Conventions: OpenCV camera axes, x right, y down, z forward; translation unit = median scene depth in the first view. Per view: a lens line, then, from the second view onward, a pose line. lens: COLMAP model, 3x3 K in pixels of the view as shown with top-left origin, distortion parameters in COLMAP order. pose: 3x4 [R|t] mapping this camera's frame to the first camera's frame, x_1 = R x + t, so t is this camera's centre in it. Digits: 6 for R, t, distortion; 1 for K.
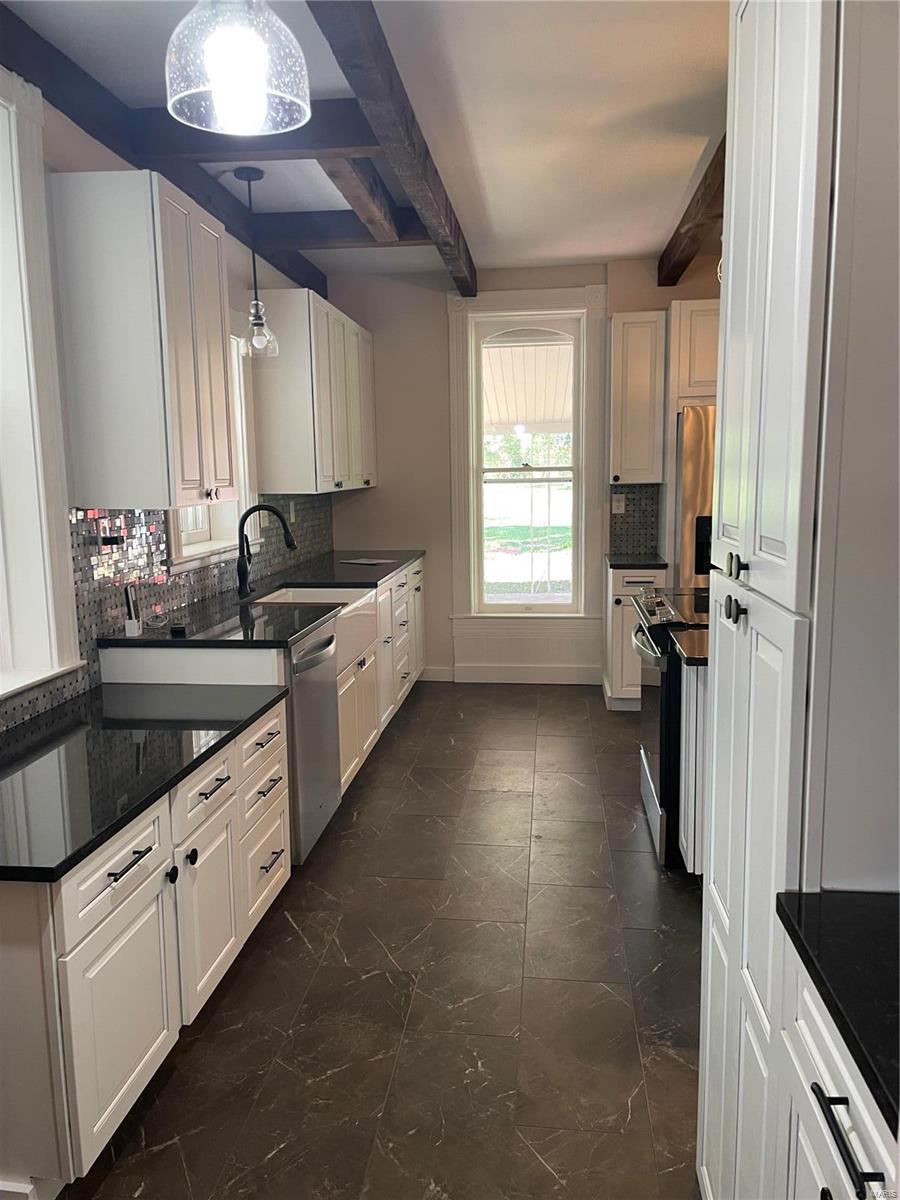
lens RADIAL K [[863.9, 0, 447.8], [0, 863.9, 587.3], [0, 0, 1]] dist [0.075036, -0.115595]
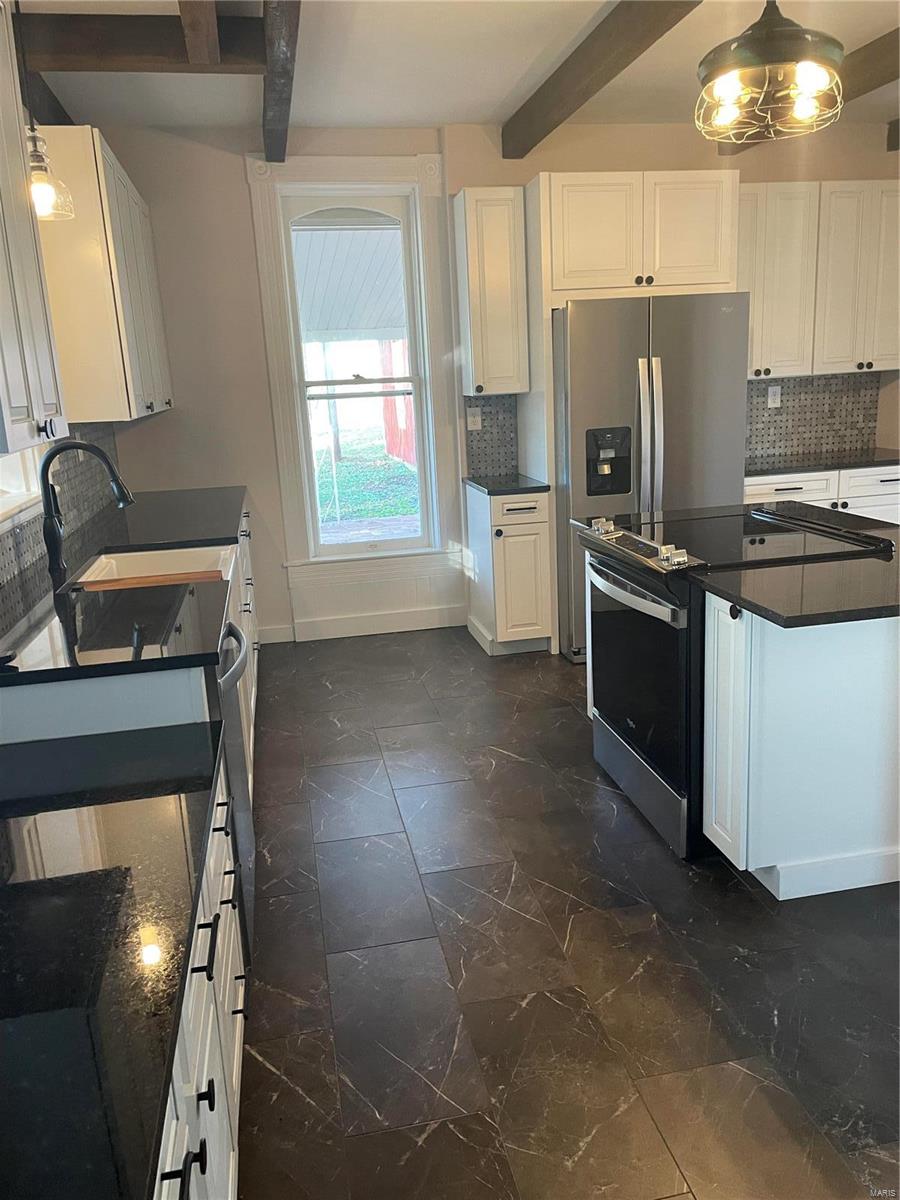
lens RADIAL K [[863.9, 0, 447.8], [0, 863.9, 587.3], [0, 0, 1]] dist [0.075036, -0.115595]
pose [[0.950494, -0.098913, 0.294578, -0.103045], [0.070826, 0.991993, 0.104559, -0.021537], [-0.302562, -0.078519, 0.949890, 0.169642]]
